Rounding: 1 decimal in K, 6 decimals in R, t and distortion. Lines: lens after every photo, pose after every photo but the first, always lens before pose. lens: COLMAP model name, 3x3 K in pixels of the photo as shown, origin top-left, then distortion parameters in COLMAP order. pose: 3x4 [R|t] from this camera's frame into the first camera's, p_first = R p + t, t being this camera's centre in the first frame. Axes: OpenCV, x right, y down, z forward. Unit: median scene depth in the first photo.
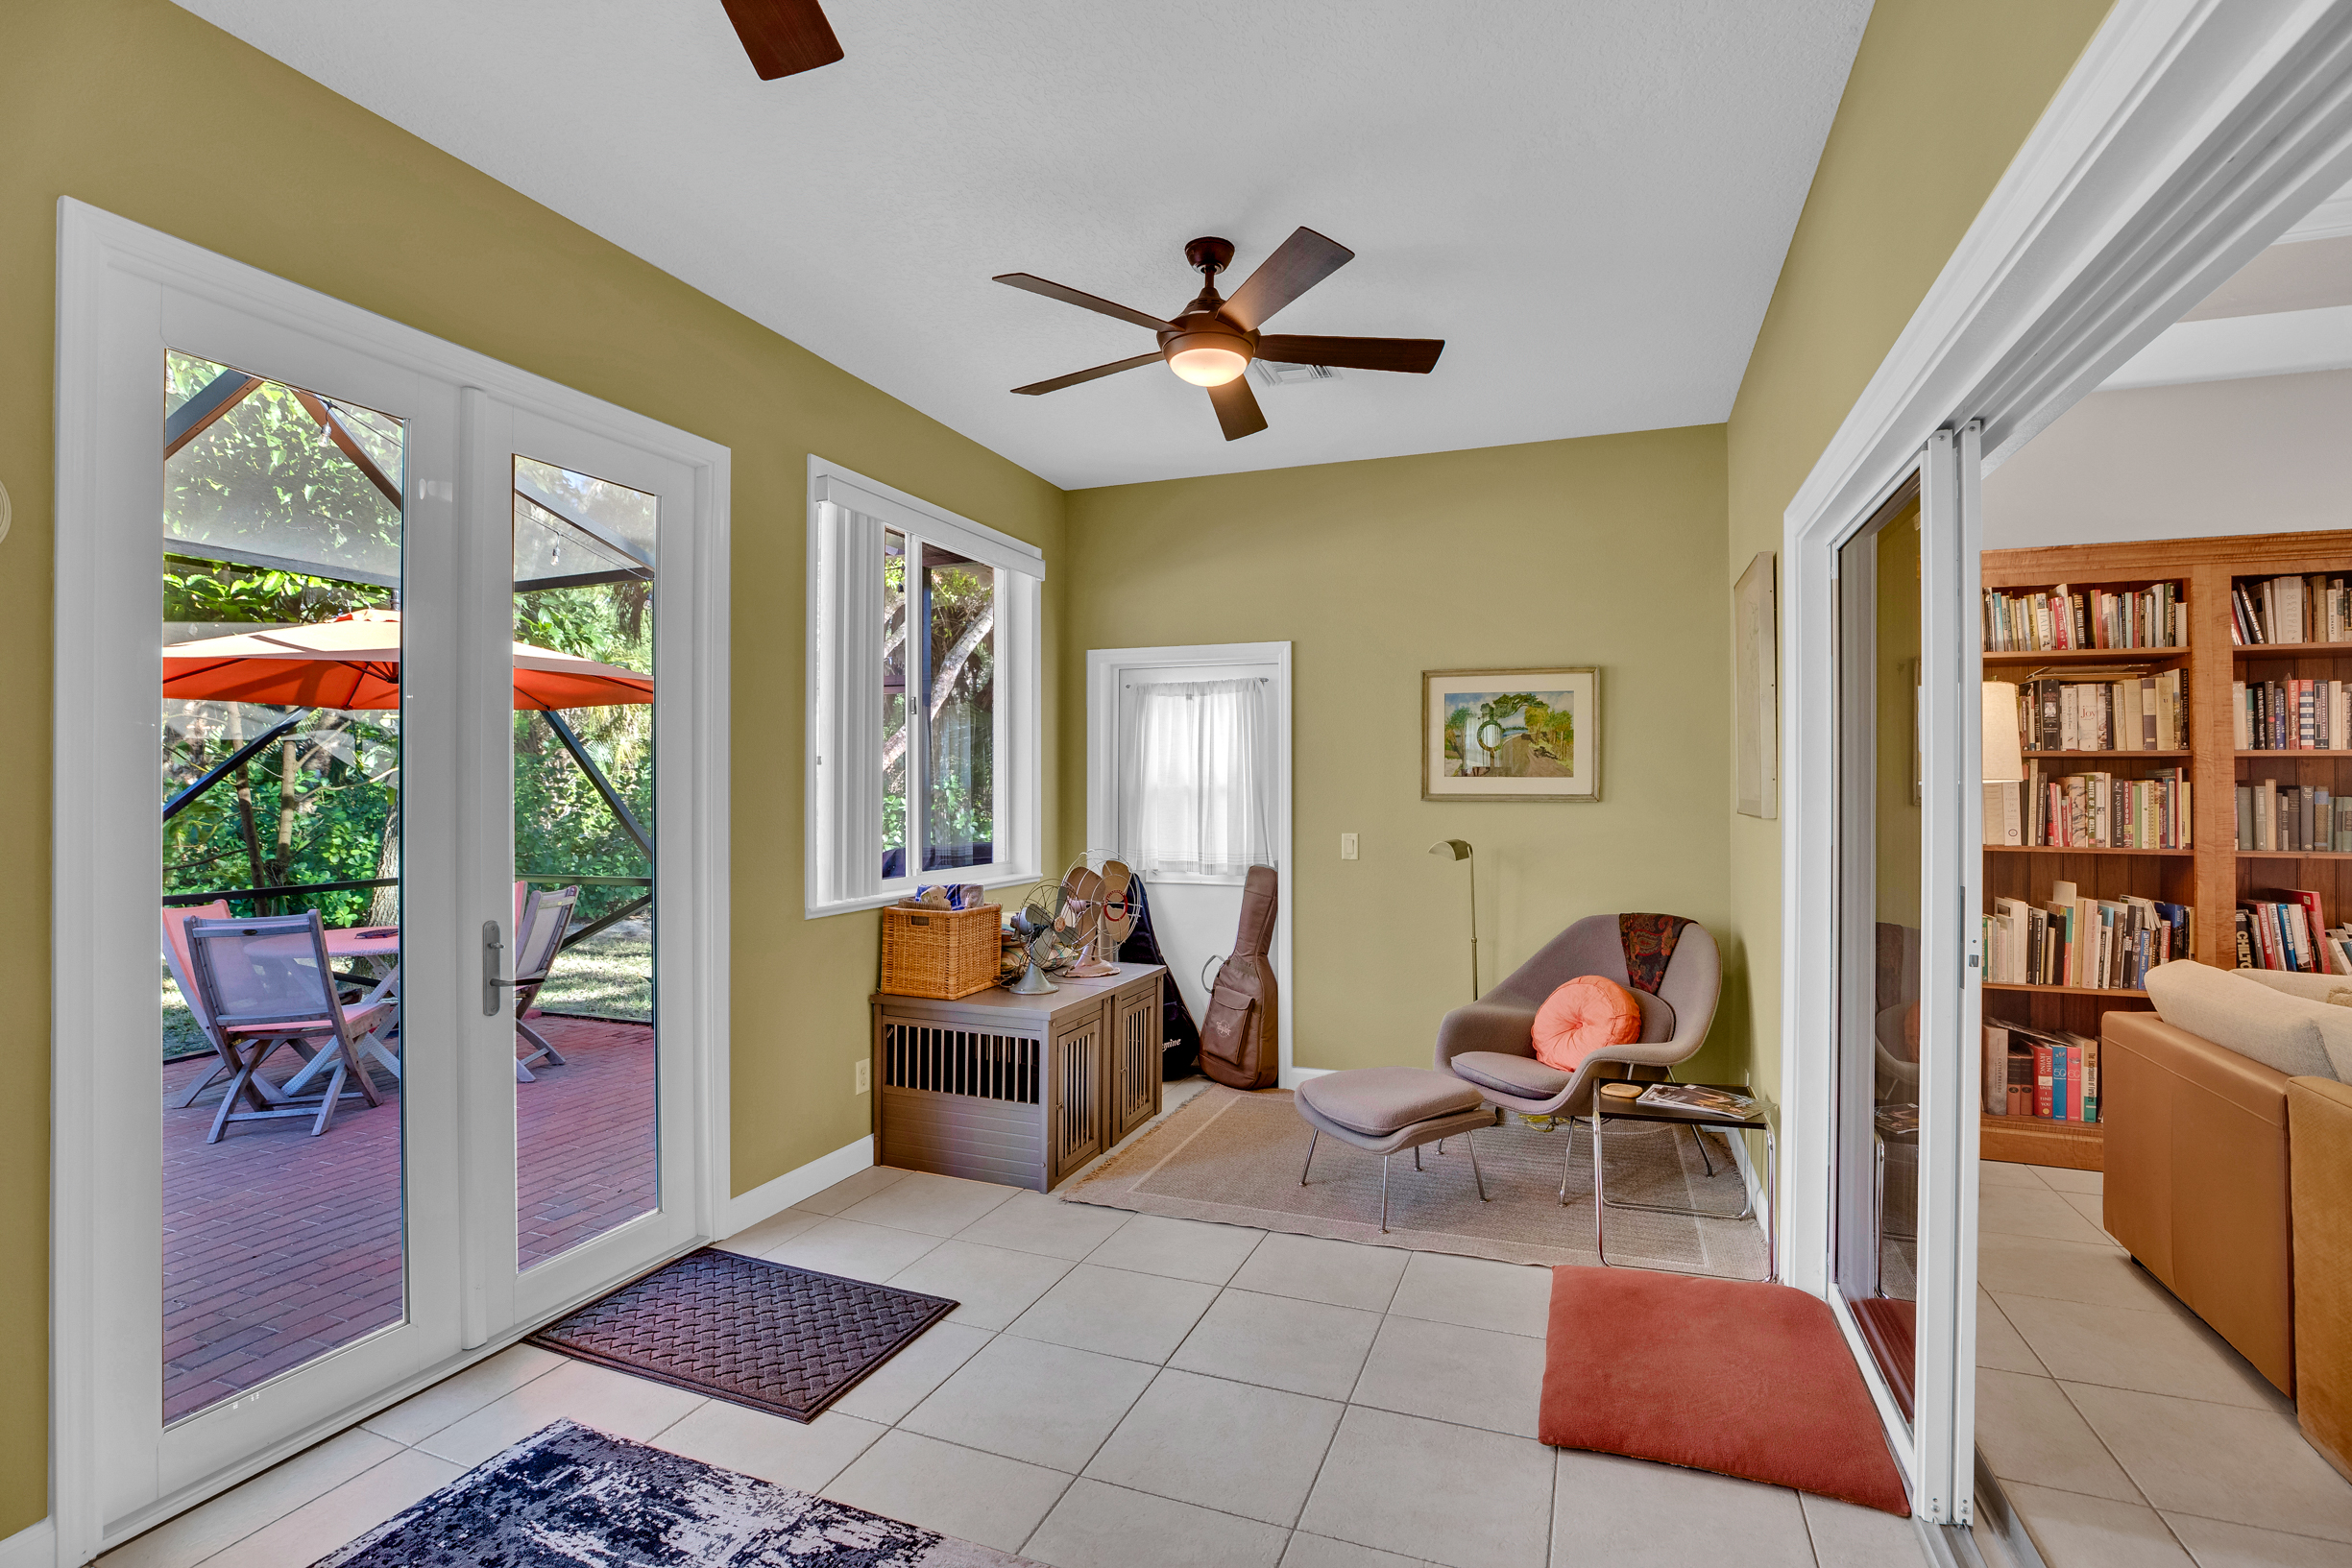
lens RADIAL K [[1081.9, 0, 1187.9], [0, 1081.9, 778.9], [0, 0, 1]] dist [-0.045360, 0.014413]
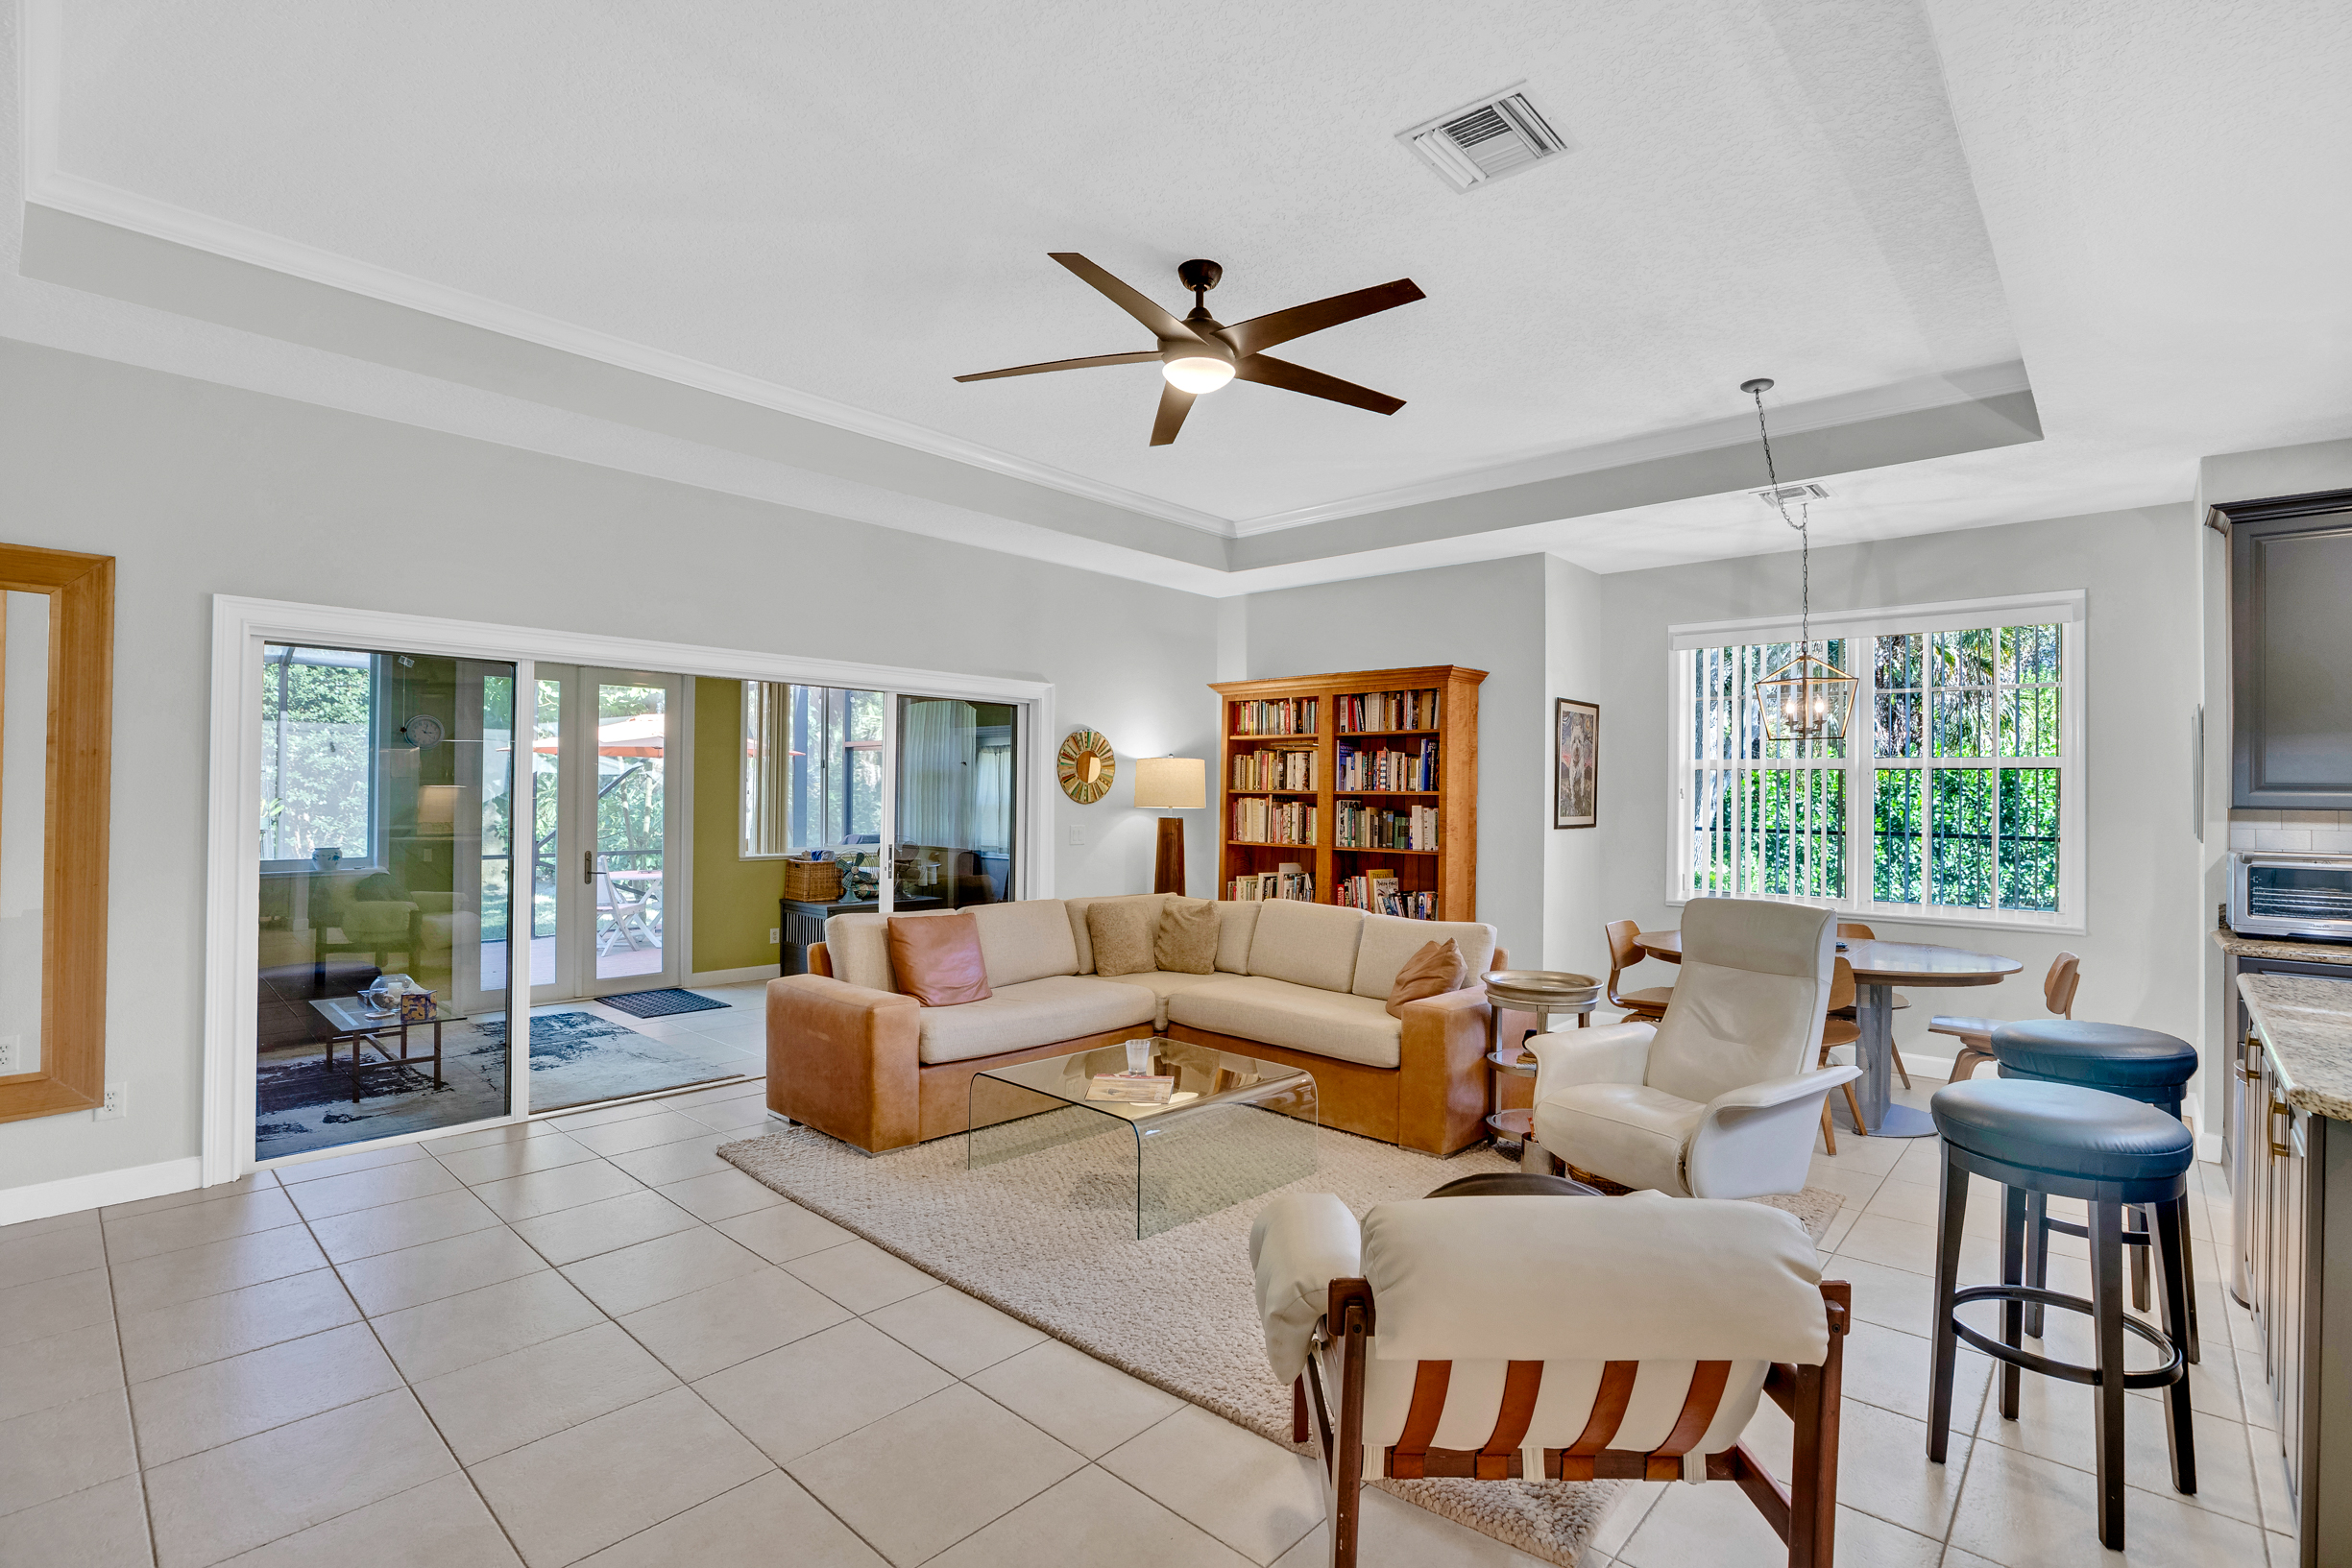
lens RADIAL K [[1081.9, 0, 1187.9], [0, 1081.9, 778.9], [0, 0, 1]] dist [-0.045360, 0.014413]
pose [[0.932523, -0.000106, -0.361111, 1.385266], [-0.003132, 0.999960, -0.008381, -0.030376], [0.361098, 0.008947, 0.932485, -0.804308]]
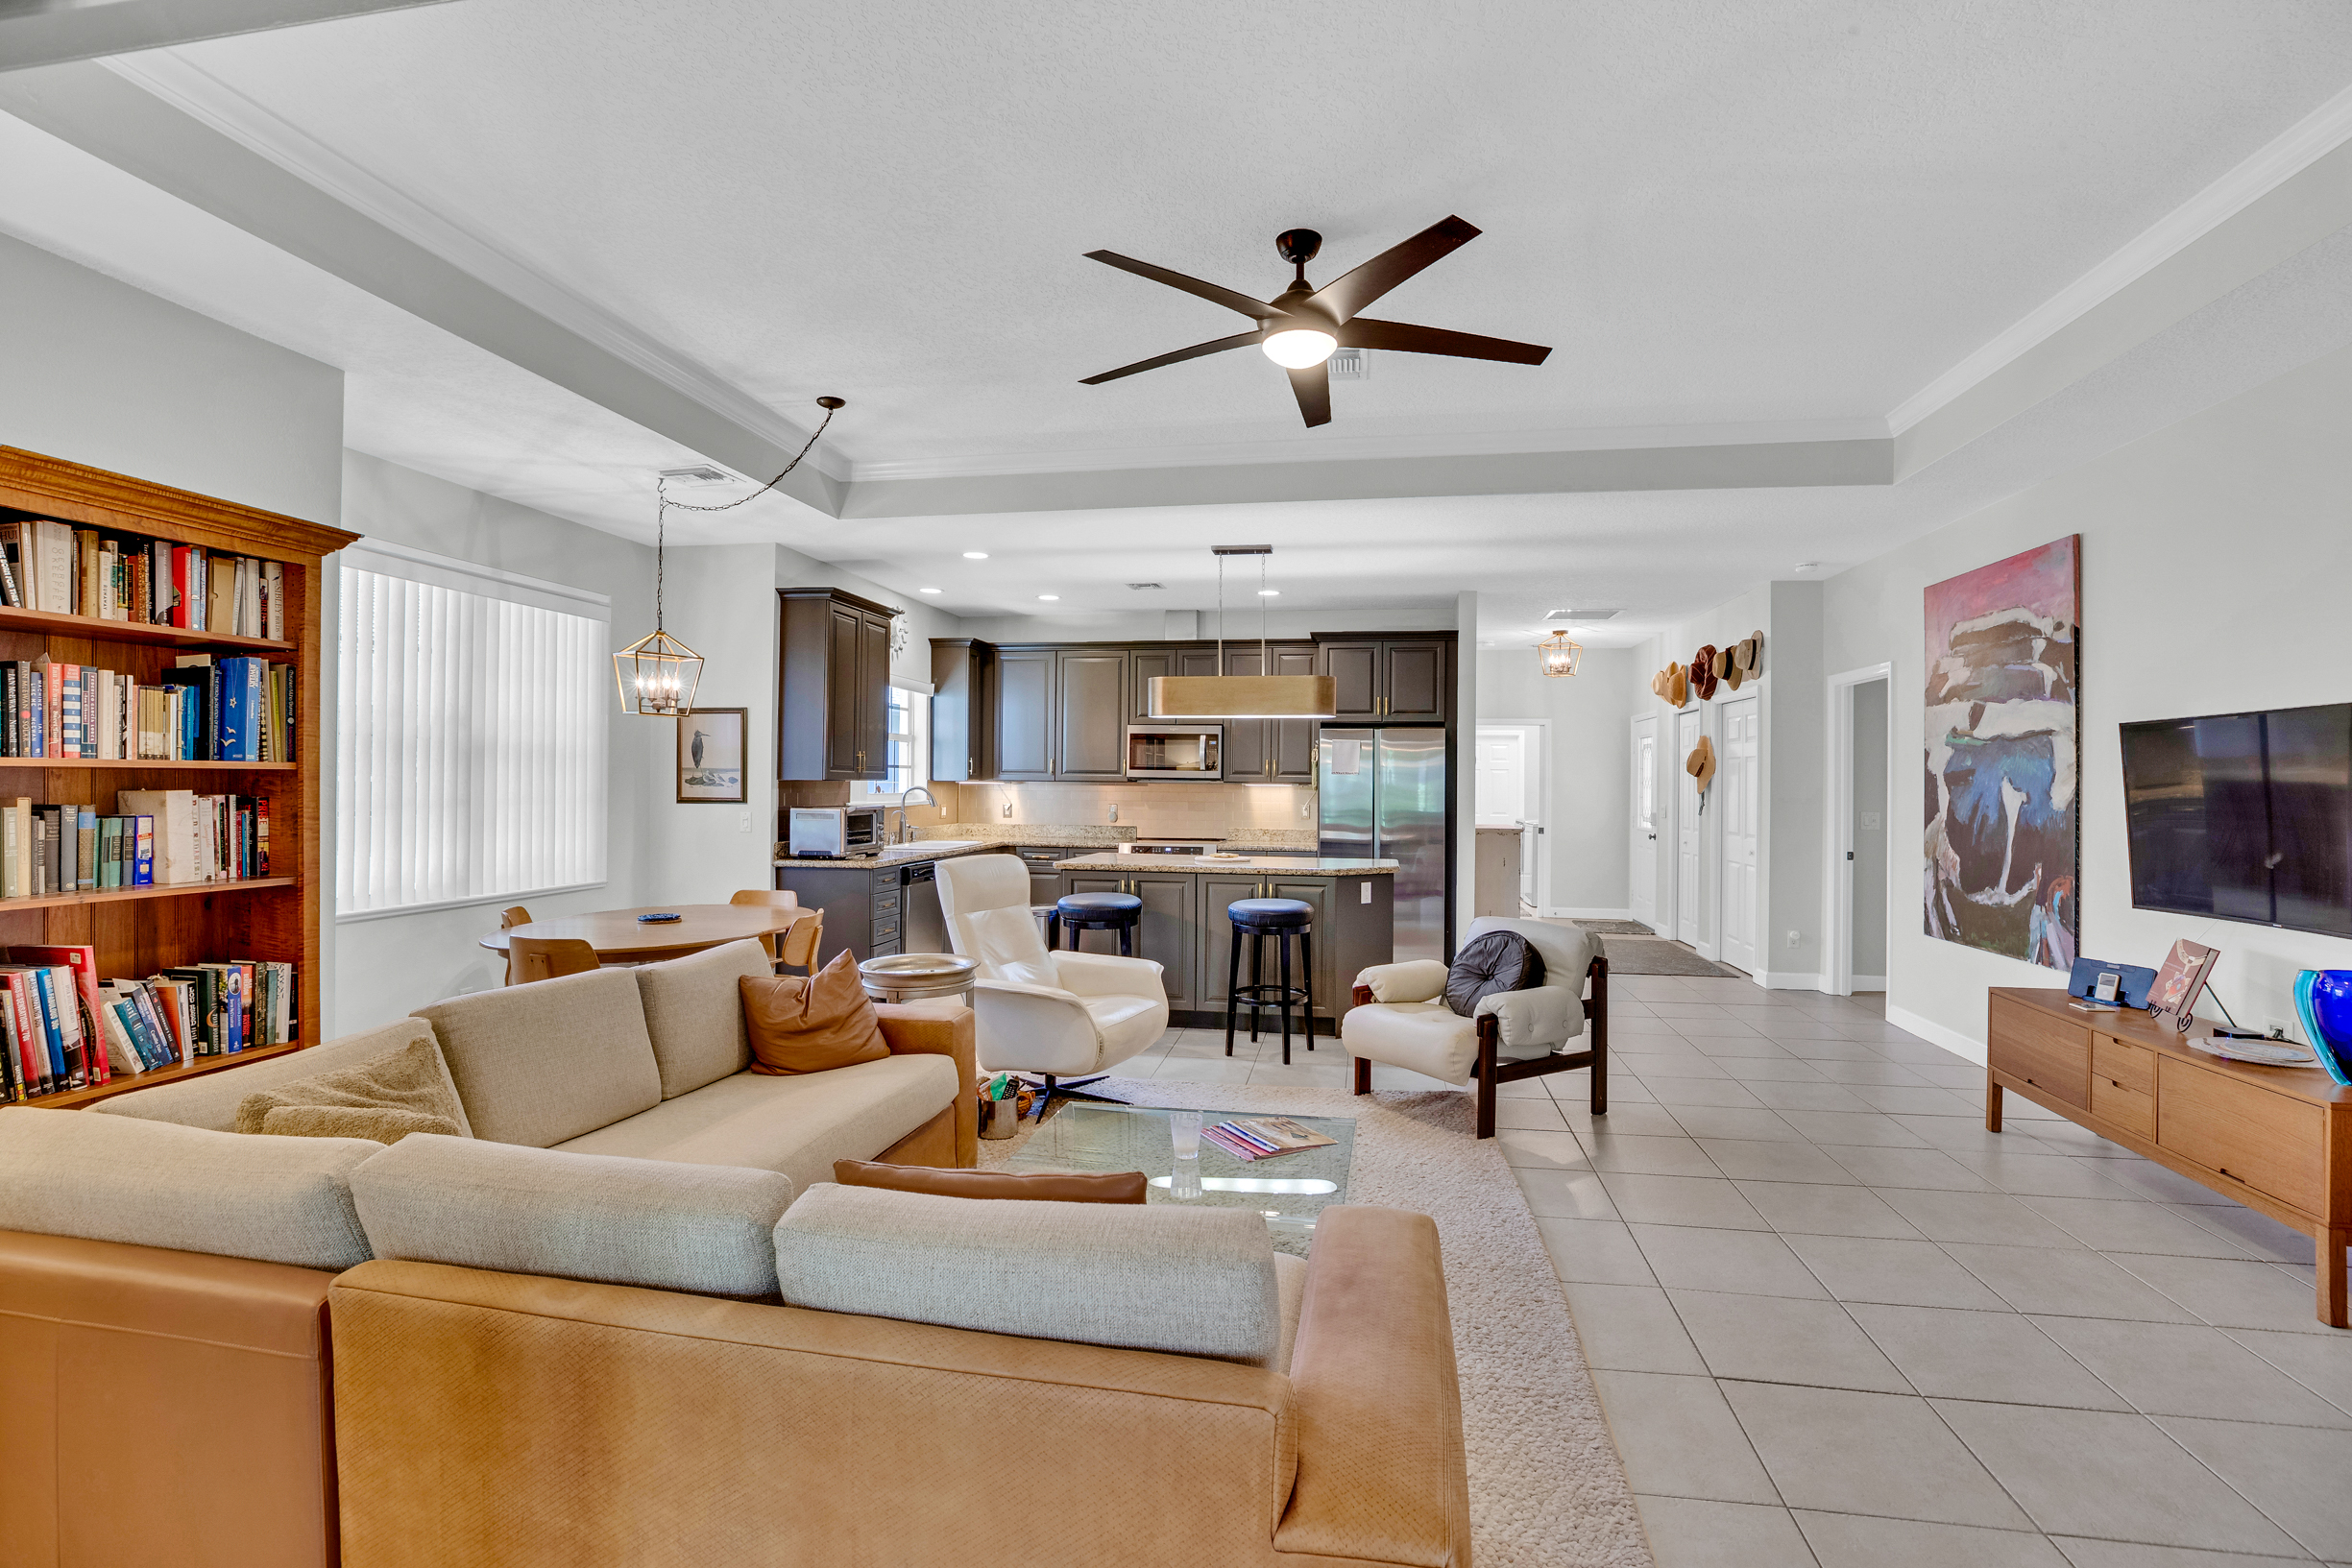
lens RADIAL K [[1081.9, 0, 1187.9], [0, 1081.9, 778.9], [0, 0, 1]] dist [-0.045360, 0.014413]
pose [[-0.197871, -0.004180, 0.980219, 0.167107], [-0.018386, 0.999831, 0.000552, -0.026990], [-0.980056, -0.017913, -0.197915, 0.351227]]
